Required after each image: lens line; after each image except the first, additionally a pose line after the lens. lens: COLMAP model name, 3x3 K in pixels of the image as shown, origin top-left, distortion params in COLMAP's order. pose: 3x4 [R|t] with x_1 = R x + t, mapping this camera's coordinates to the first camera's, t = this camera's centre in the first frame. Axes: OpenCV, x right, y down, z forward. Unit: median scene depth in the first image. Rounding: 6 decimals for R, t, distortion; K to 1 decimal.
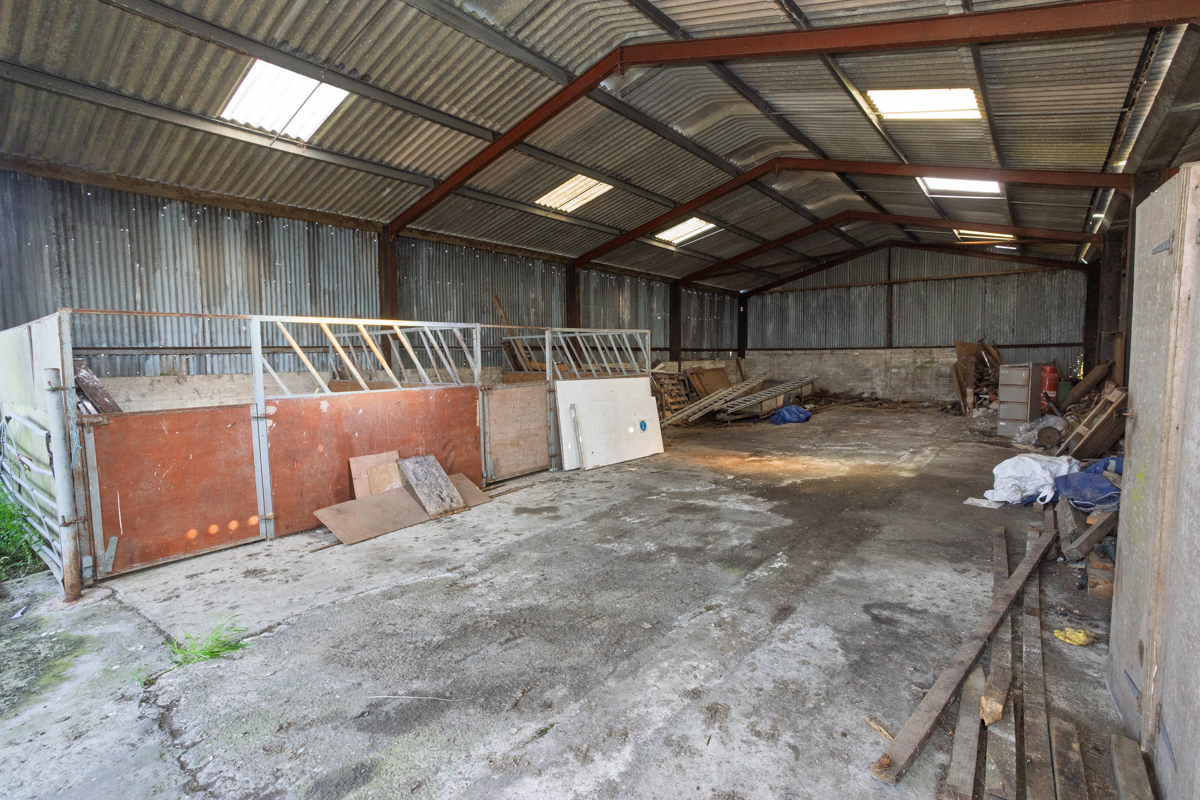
lens RADIAL K [[584.7, 0, 600.7], [0, 584.7, 405.2], [0, 0, 1]] dist [-0.051450, 0.038648]
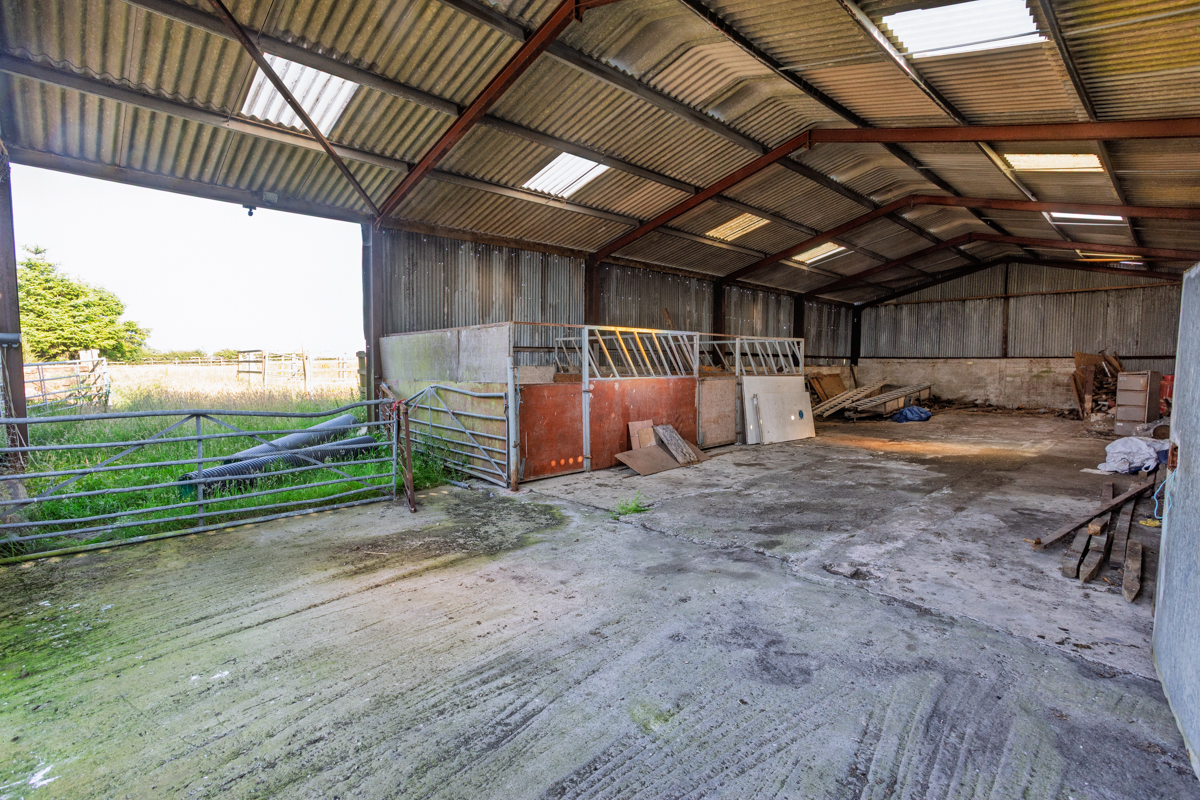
lens RADIAL K [[584.7, 0, 600.7], [0, 584.7, 405.2], [0, 0, 1]] dist [-0.051450, 0.038648]
pose [[0.990541, 0.026875, -0.134556, -0.167903], [-0.028416, 0.999551, -0.009546, 0.035423], [0.134239, 0.013279, 0.990860, -0.267985]]
